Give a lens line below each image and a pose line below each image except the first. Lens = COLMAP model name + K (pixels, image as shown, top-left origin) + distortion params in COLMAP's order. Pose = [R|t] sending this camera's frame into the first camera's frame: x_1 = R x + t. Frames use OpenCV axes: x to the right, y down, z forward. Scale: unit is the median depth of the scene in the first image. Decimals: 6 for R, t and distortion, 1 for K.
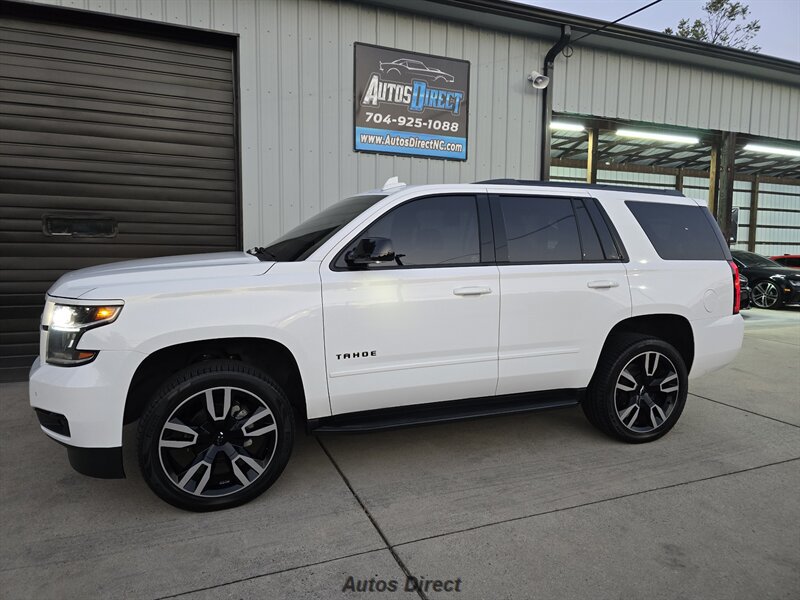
lens RADIAL K [[531.2, 0, 397.1], [0, 531.2, 292.5], [0, 0, 1]] dist [0.077827, -0.071887]
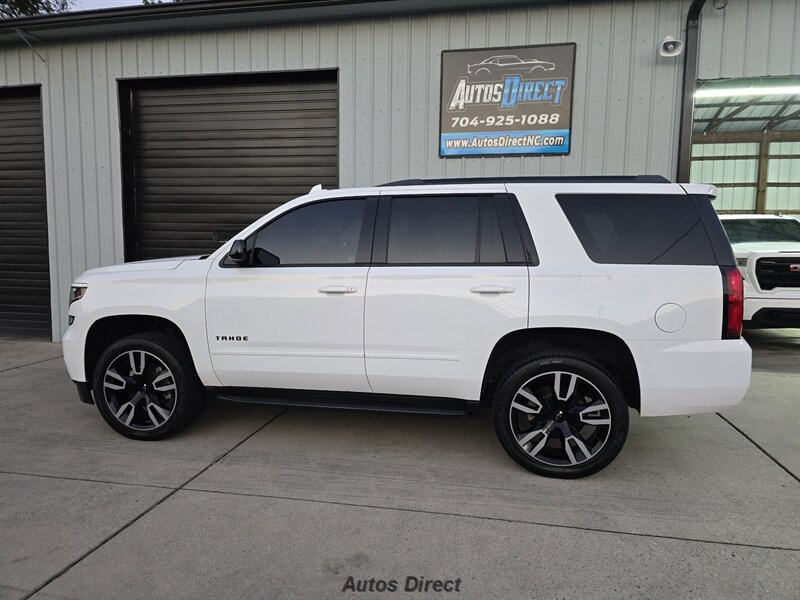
lens RADIAL K [[531.2, 0, 403.7], [0, 531.2, 306.4], [0, 0, 1]] dist [0.077827, -0.071887]
pose [[0.836048, 0.054439, -0.545949, 0.431974], [-0.047285, 0.998512, 0.027155, -0.002218], [0.546615, 0.003112, 0.837378, 0.096714]]
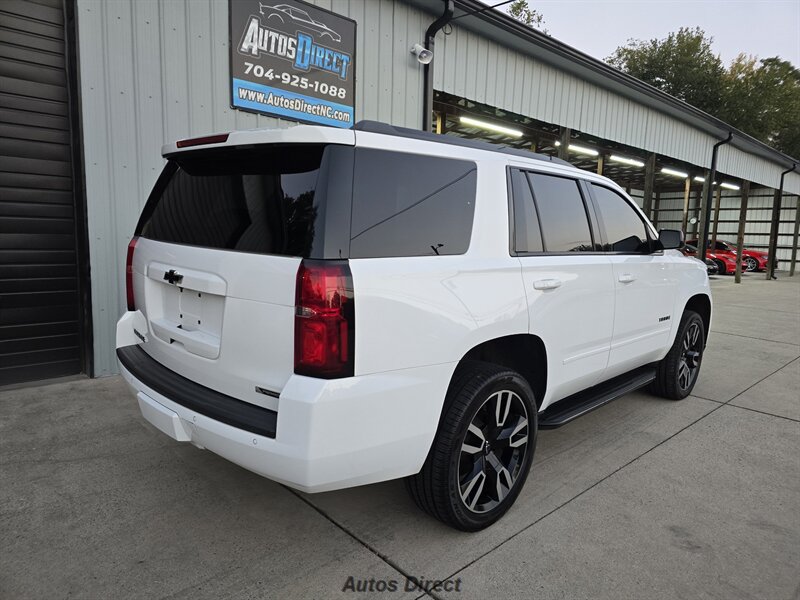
lens RADIAL K [[531.7, 0, 410.7], [0, 531.7, 298.2], [0, 0, 1]] dist [0.074003, -0.067313]
pose [[0.929459, -0.026493, 0.367972, -0.134741], [0.007031, 0.998509, 0.054131, -0.011529], [-0.368858, -0.047725, 0.928260, 0.100810]]
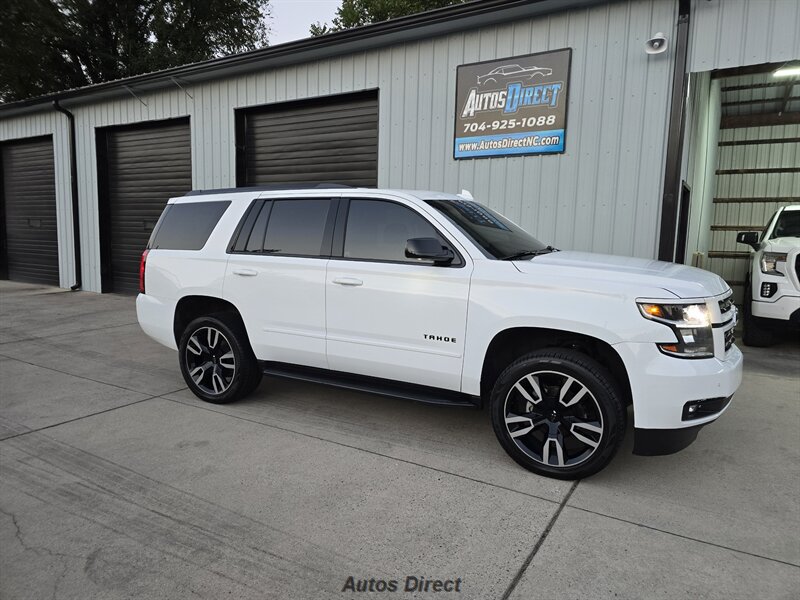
lens RADIAL K [[531.2, 0, 410.5], [0, 531.2, 294.5], [0, 0, 1]] dist [0.077827, -0.071887]
pose [[0.600414, 0.089201, -0.794699, 0.802677], [-0.079396, 0.995499, 0.051753, -0.022550], [0.795738, 0.032023, 0.604793, 0.220749]]
